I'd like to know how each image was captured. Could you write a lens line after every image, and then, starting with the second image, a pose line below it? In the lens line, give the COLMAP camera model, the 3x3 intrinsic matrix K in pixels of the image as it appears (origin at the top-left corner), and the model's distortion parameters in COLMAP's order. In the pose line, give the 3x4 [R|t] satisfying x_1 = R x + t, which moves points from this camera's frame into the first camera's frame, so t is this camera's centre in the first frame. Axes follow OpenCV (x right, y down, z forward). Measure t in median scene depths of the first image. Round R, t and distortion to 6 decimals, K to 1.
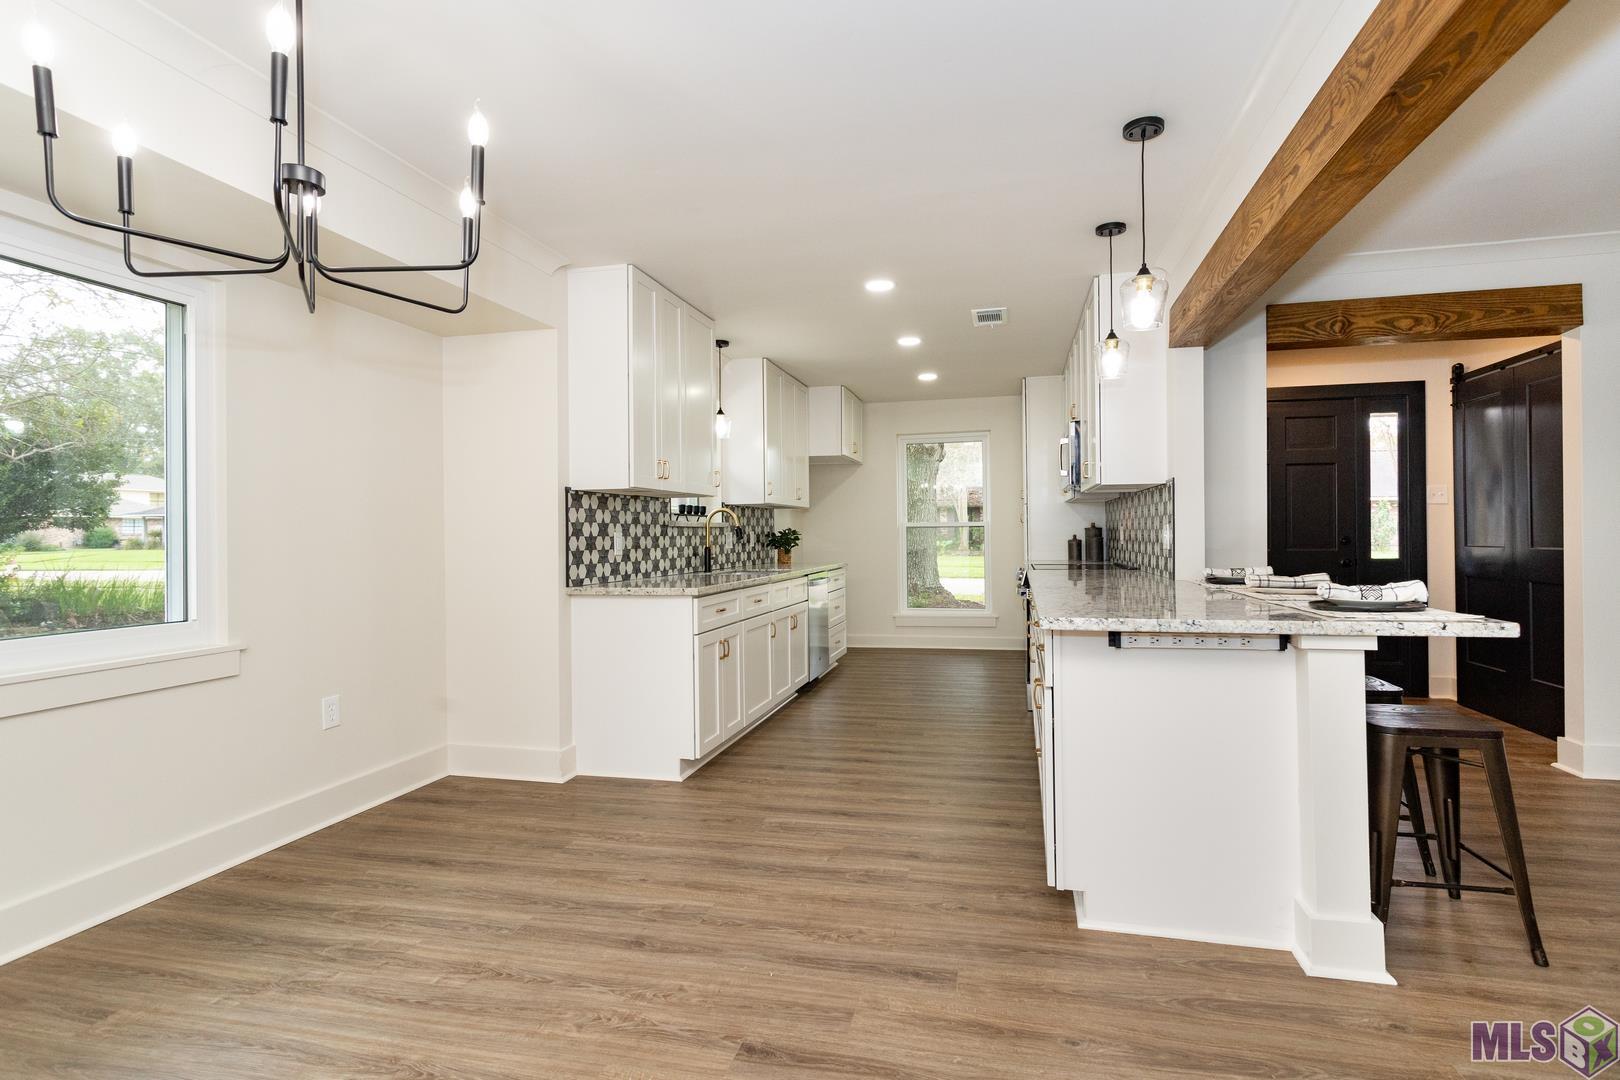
lens RADIAL K [[789.4, 0, 850.3], [0, 789.4, 525.8], [0, 0, 1]] dist [0.002514, 0.002144]
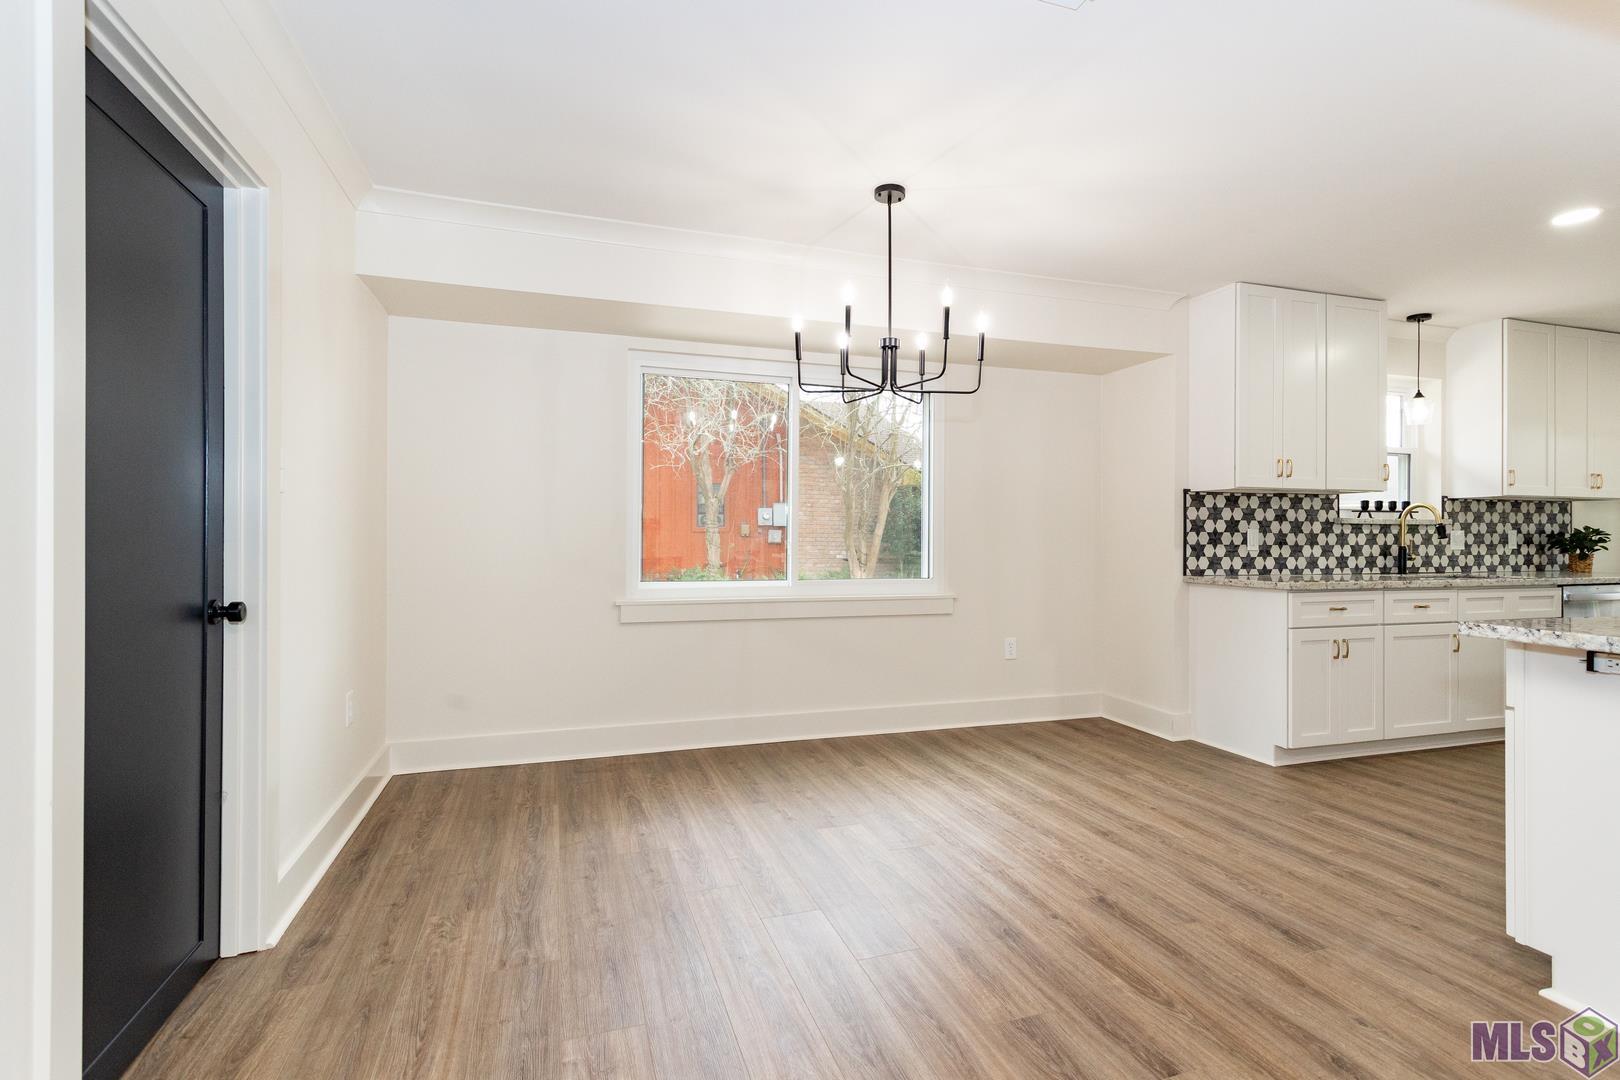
lens RADIAL K [[789.4, 0, 807.7], [0, 789.4, 534.2], [0, 0, 1]] dist [0.002514, 0.002144]
pose [[0.510229, 0.014123, -0.859923, 0.377717], [-0.001696, 0.999880, 0.015416, -0.000045], [0.860037, -0.006407, 0.510192, -0.070235]]
